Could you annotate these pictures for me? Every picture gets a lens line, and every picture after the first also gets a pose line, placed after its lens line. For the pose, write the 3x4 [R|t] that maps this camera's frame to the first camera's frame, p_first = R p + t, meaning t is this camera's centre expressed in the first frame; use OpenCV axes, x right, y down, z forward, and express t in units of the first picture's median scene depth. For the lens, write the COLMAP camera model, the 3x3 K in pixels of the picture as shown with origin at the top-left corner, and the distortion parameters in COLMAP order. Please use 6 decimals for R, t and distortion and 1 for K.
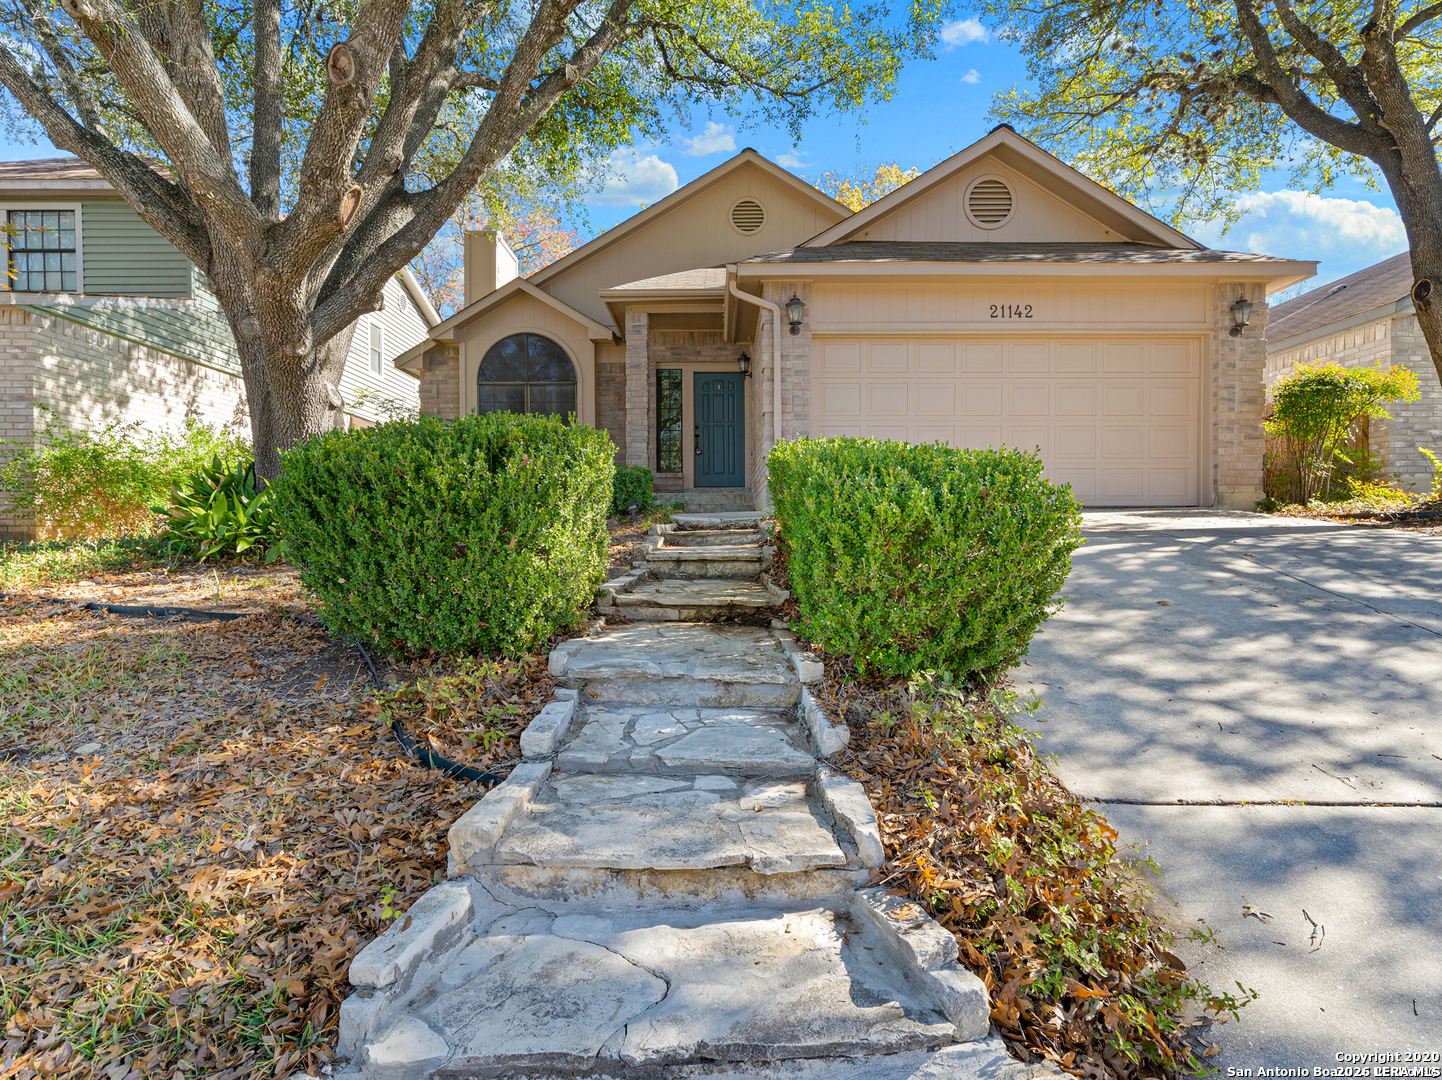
lens RADIAL K [[728.9, 0, 721.0], [0, 728.9, 540.0], [0, 0, 1]] dist [0.002890, -0.000297]
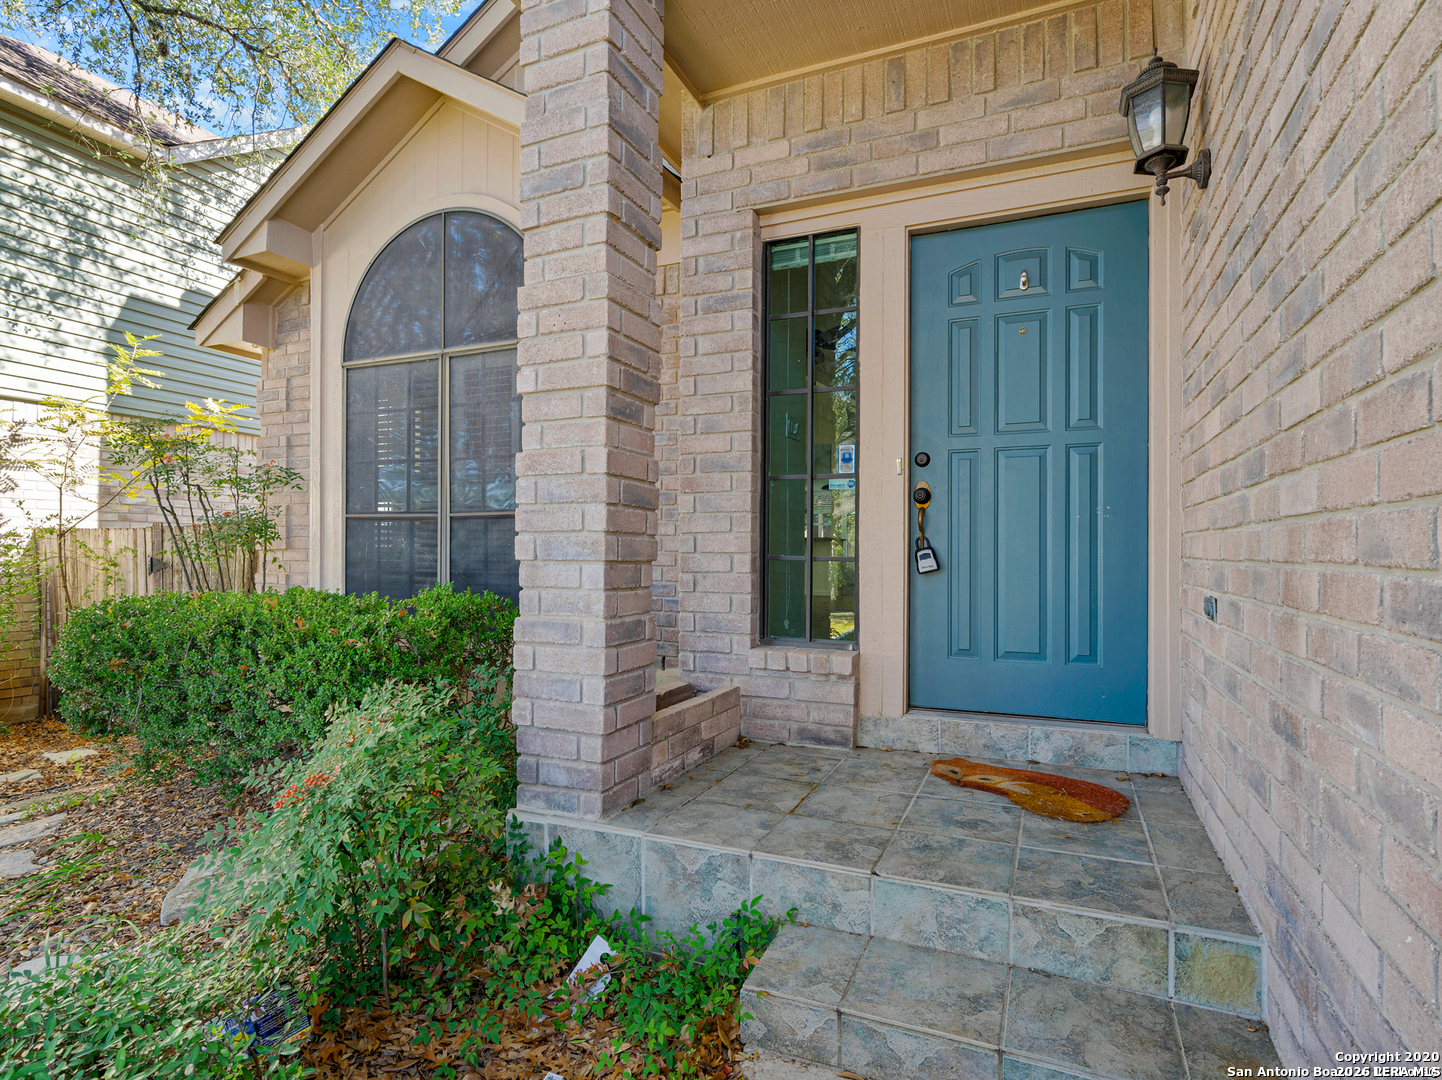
lens RADIAL K [[777.2, 0, 721.0], [0, 777.2, 540.0], [0, 0, 1]] dist [0.002148, 0.000438]
pose [[0.917742, 0.014652, -0.396907, 0.012427], [-0.020363, 0.999741, -0.010179, -0.174239], [0.396655, 0.017424, 0.917802, 1.033207]]
